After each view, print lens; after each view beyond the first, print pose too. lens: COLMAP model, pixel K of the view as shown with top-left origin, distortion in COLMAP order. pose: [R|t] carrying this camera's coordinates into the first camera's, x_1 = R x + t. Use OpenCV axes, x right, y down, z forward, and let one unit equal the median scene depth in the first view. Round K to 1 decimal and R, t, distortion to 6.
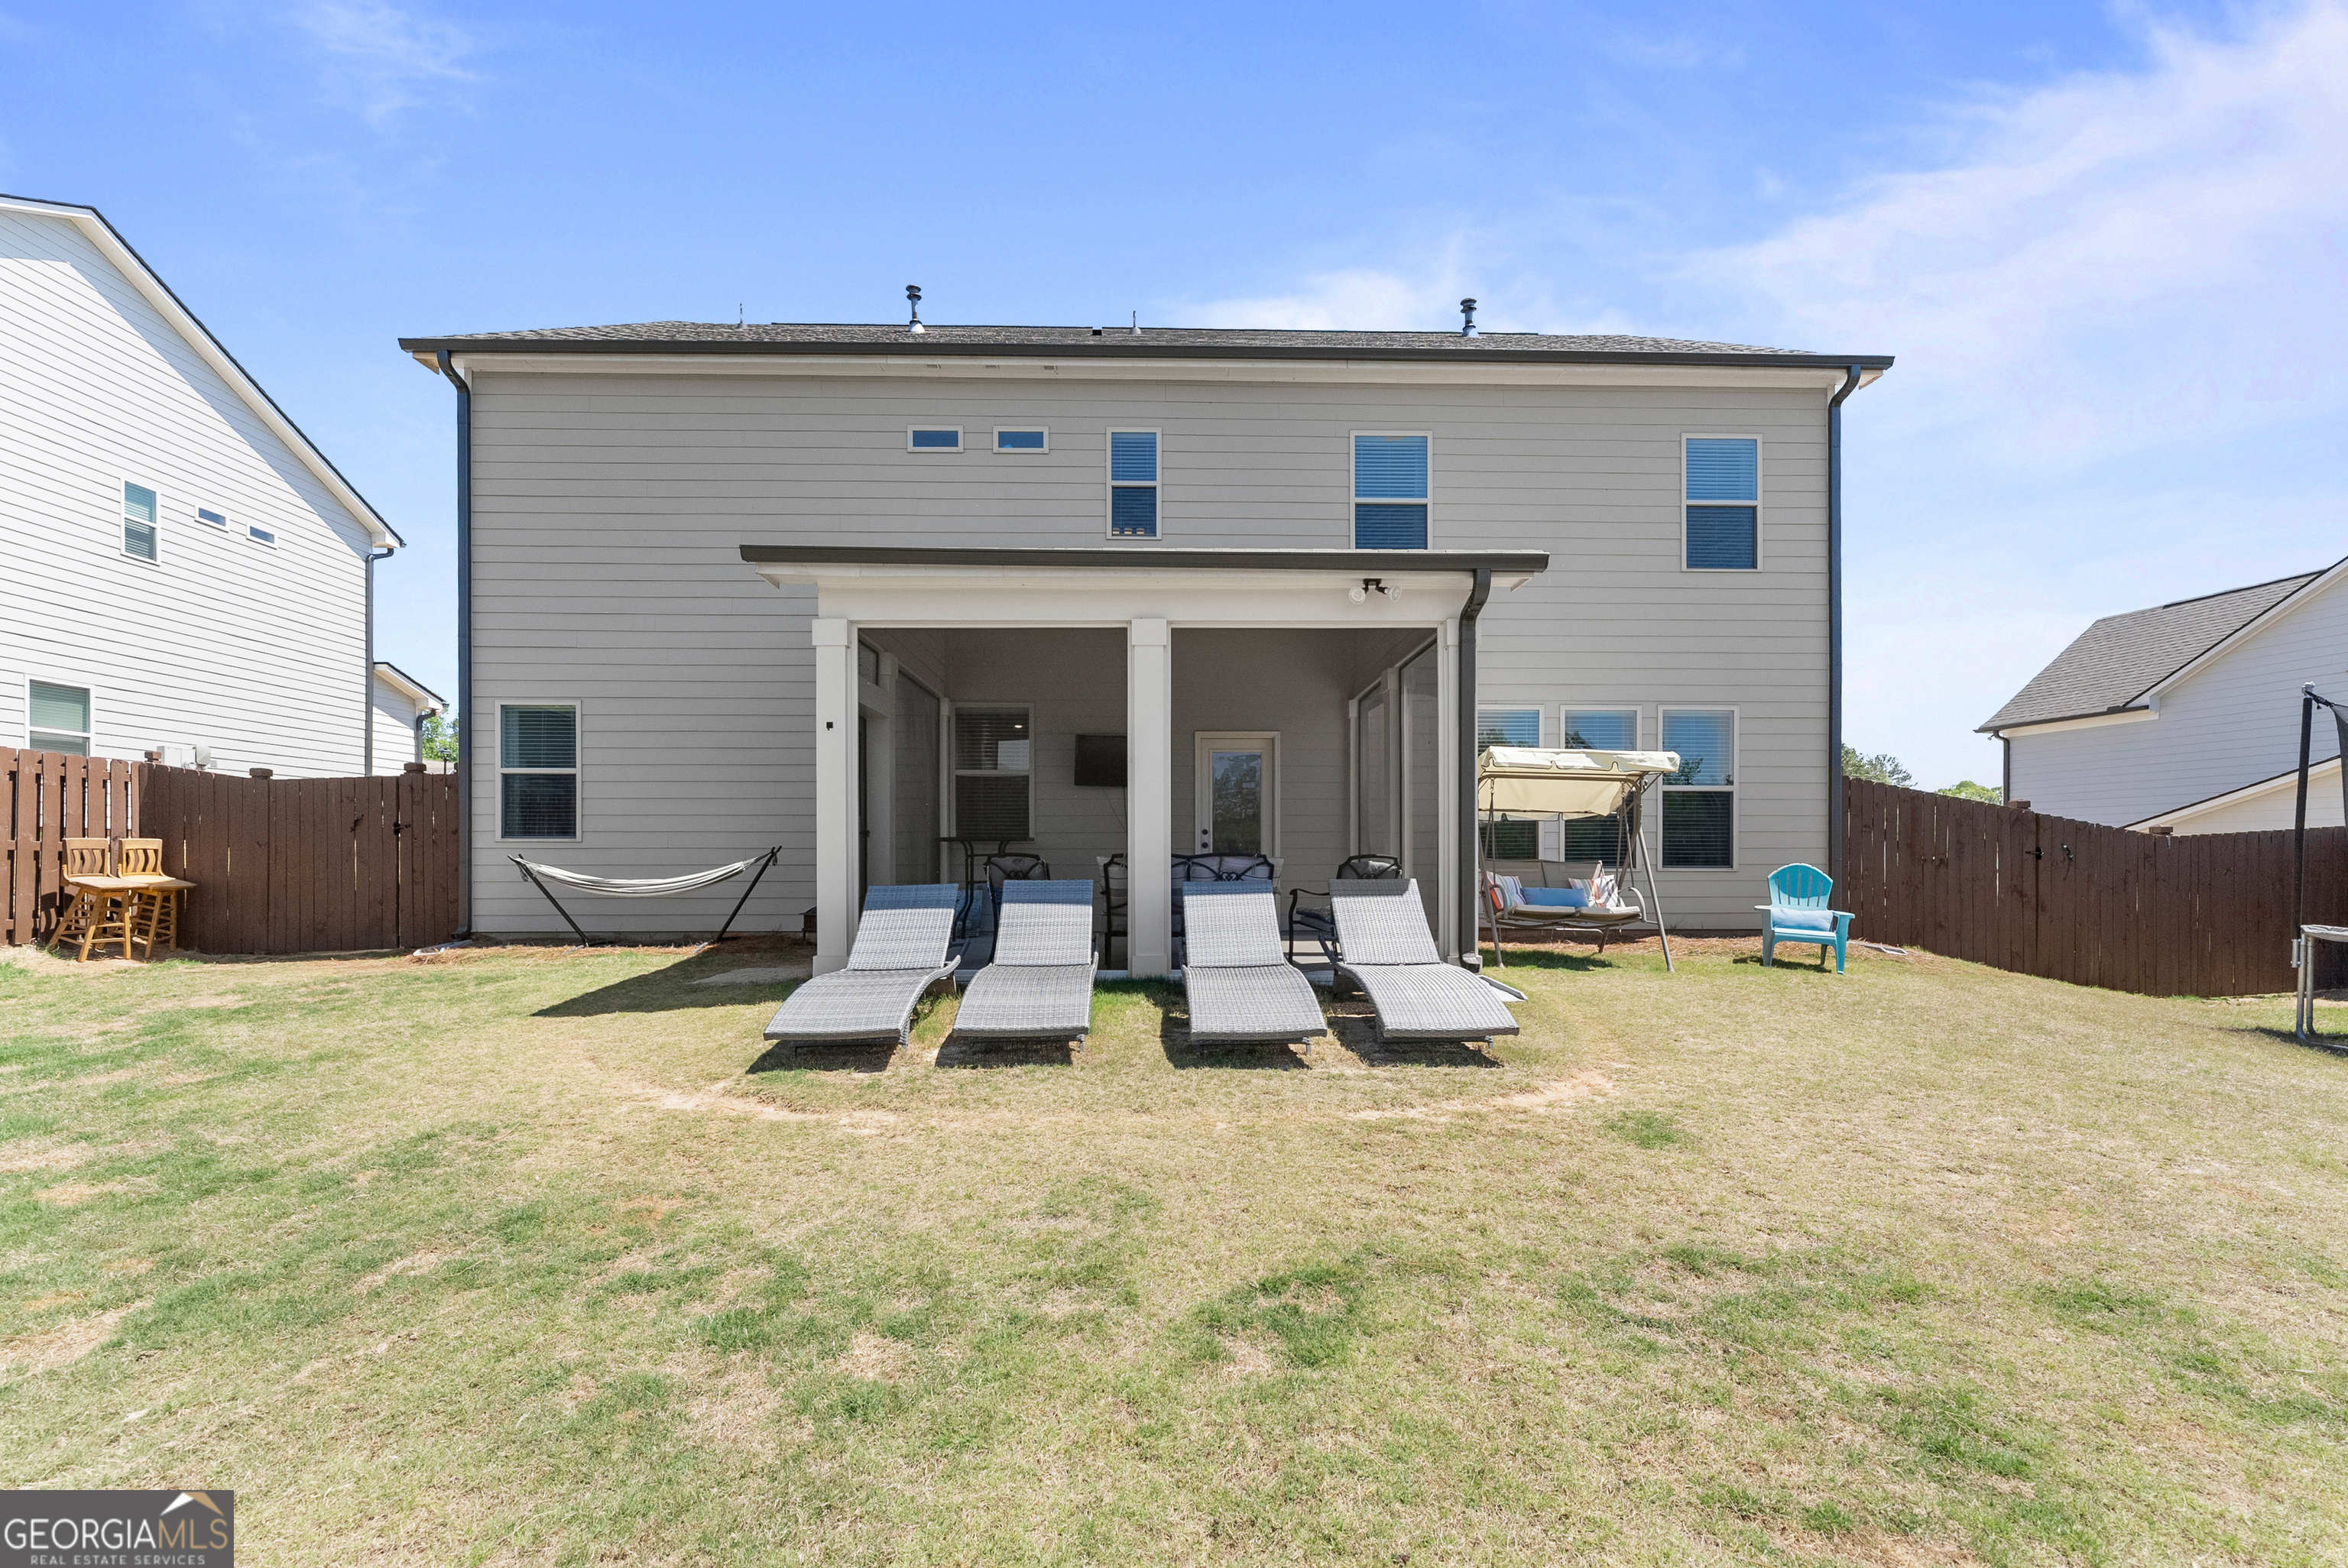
lens RADIAL K [[944.0, 0, 1144.0], [0, 944.0, 851.6], [0, 0, 1]] dist [-0.002724, -0.000492]
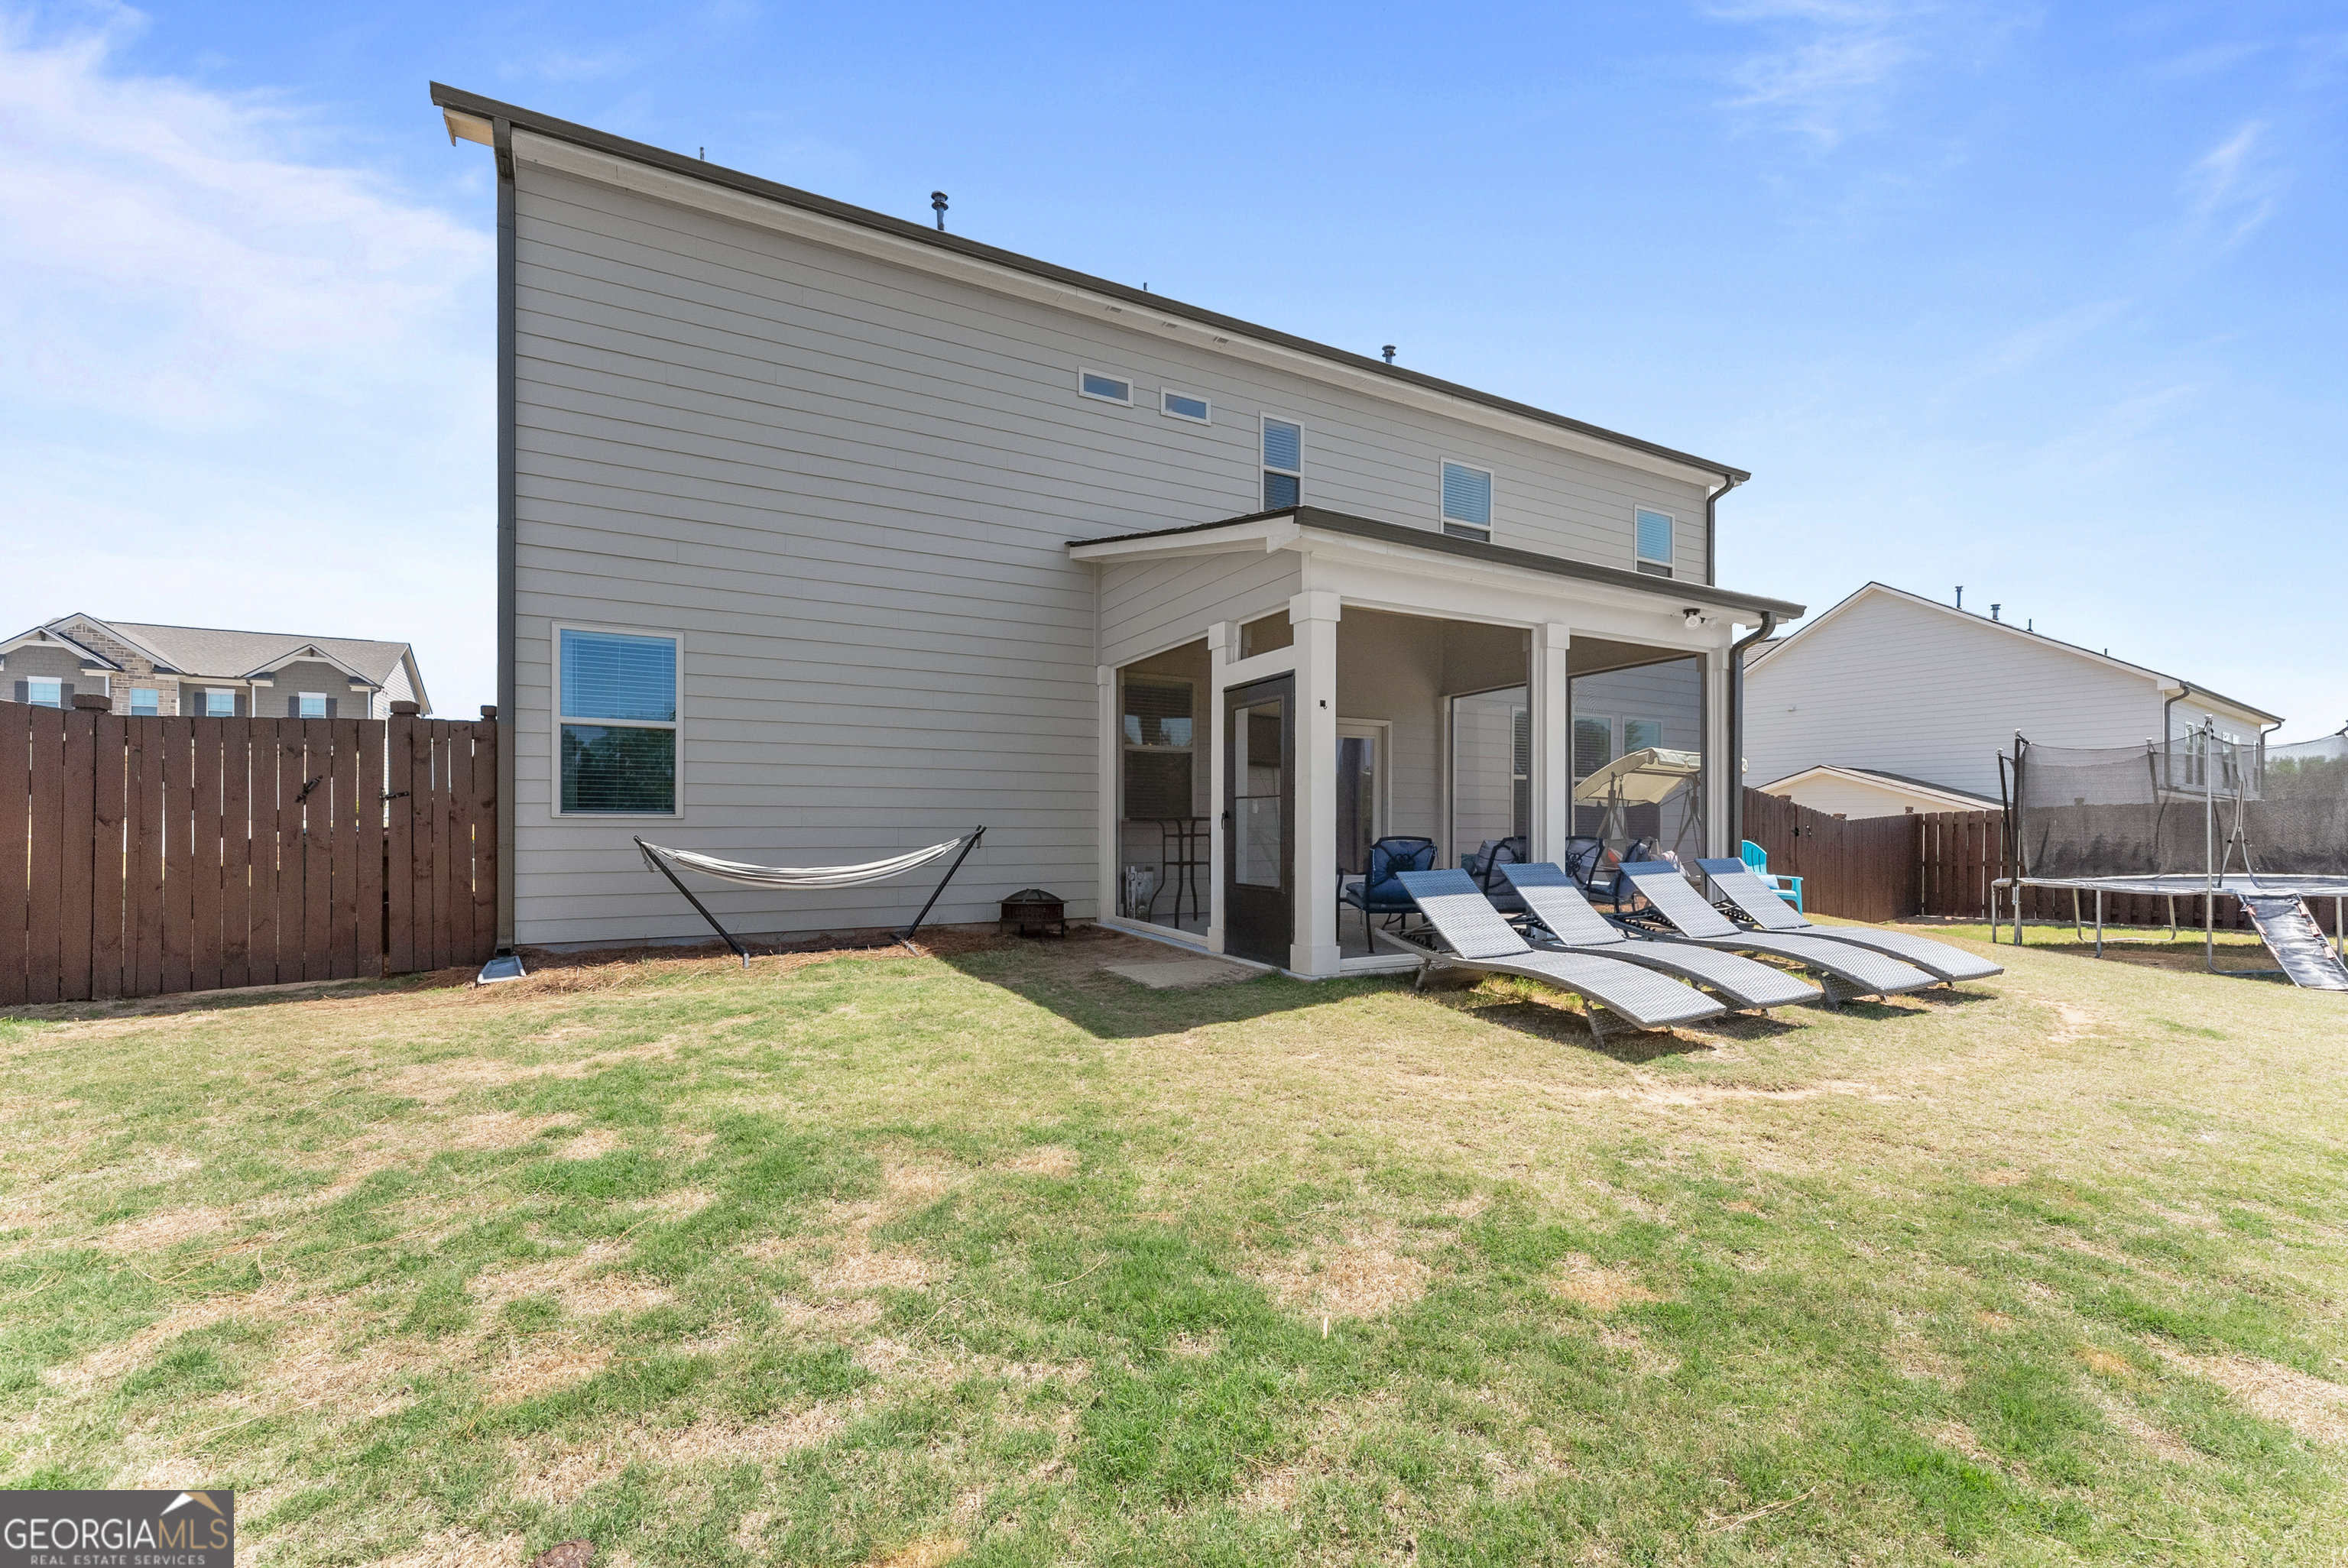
lens RADIAL K [[945.5, 0, 1168.3], [0, 945.5, 811.5], [0, 0, 1]] dist [-0.001752, 0.000080]
pose [[0.894111, 0.008723, 0.447760, -0.589657], [-0.004219, 0.999930, -0.011055, -0.009280], [-0.447825, 0.007995, 0.894086, 0.144380]]
